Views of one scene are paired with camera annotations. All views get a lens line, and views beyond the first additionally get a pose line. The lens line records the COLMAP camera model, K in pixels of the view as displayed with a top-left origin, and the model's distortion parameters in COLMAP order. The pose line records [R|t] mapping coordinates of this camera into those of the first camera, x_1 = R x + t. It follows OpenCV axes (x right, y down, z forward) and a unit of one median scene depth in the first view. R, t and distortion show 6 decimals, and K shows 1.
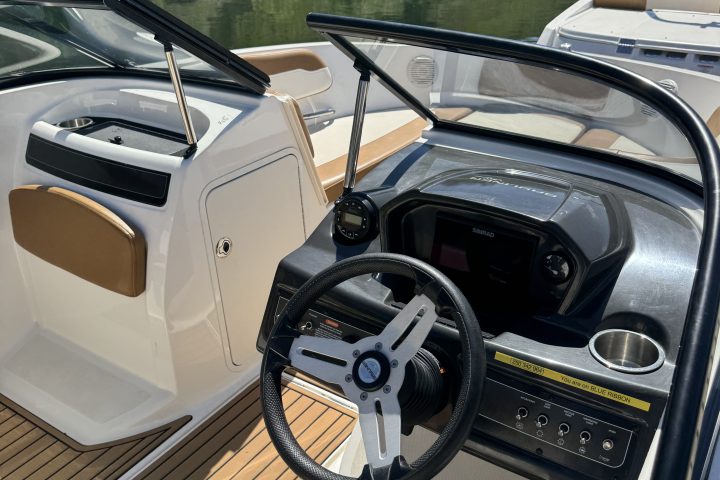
lens RADIAL K [[670.4, 0, 358.8], [0, 670.4, 222.8], [0, 0, 1]] dist [0.001197, -0.005998]
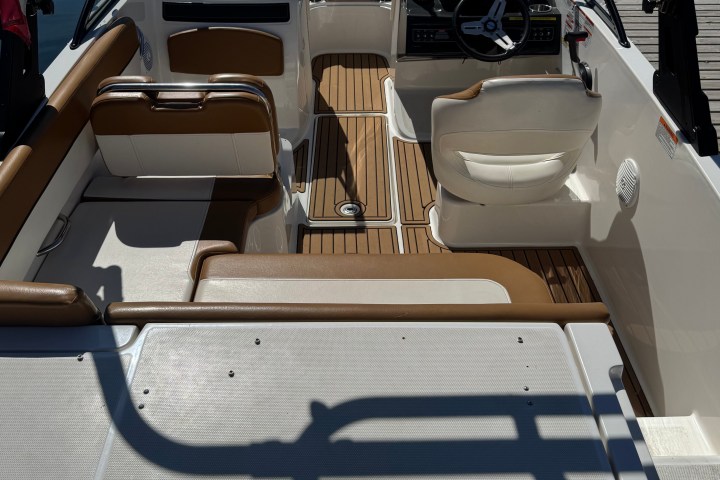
lens RADIAL K [[689.4, 0, 359.0], [0, 689.4, 173.1], [0, 0, 1]] dist [-0.016217, -0.011201]
pose [[0.817341, -0.299450, 0.492222, -1.825960], [0.238626, 0.953547, 0.183863, 0.114231], [-0.524415, -0.032822, 0.850830, -1.140068]]
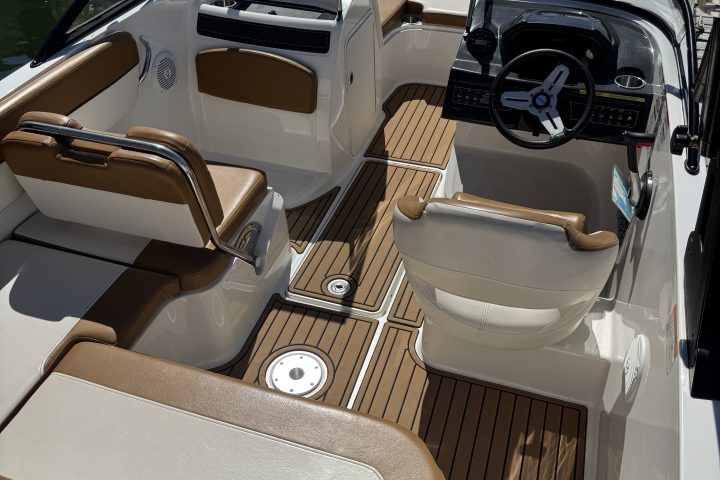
lens RADIAL K [[670.4, 0, 358.8], [0, 670.4, 222.8], [0, 0, 1]] dist [0.001197, -0.005998]
pose [[0.959214, -0.165473, 0.229188, -0.992937], [0.112649, 0.967365, 0.226968, 0.022599], [-0.259266, -0.191893, 0.946551, -0.946954]]
